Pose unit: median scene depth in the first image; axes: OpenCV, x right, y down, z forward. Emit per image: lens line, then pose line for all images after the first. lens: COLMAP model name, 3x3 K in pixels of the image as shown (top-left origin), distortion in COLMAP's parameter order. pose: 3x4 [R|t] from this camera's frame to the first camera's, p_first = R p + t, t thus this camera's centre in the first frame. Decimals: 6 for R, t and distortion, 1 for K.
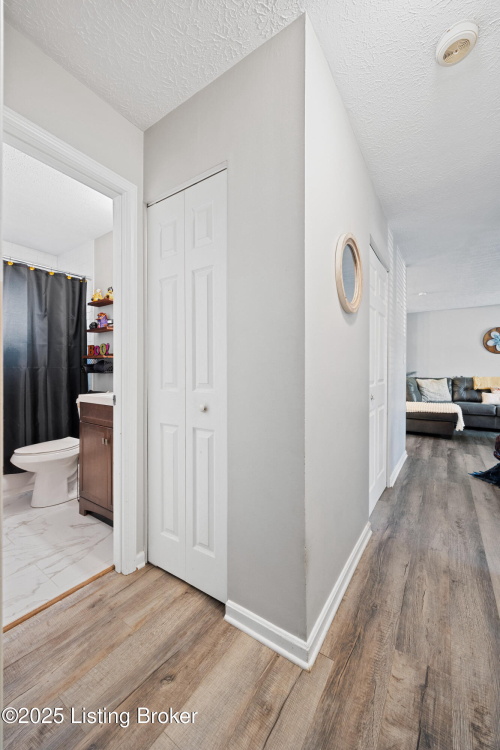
lens RADIAL K [[292.0, 0, 252.6], [0, 292.0, 373.8], [0, 0, 1]] dist [0.000772, 0.000298]
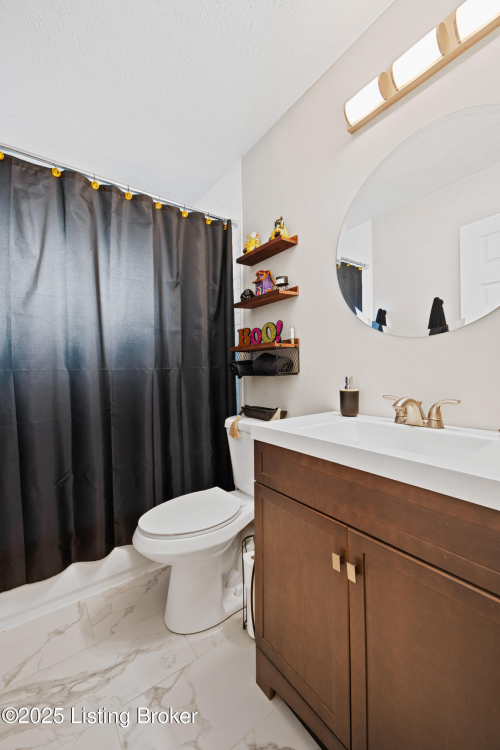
lens RADIAL K [[292.0, 0, 248.9], [0, 292.0, 373.8], [0, 0, 1]] dist [0.000772, 0.000298]
pose [[0.941566, -0.009708, -0.336688, -0.356652], [0.012980, 0.999888, 0.007469, -0.011310], [0.336578, -0.011403, 0.941587, 0.460972]]
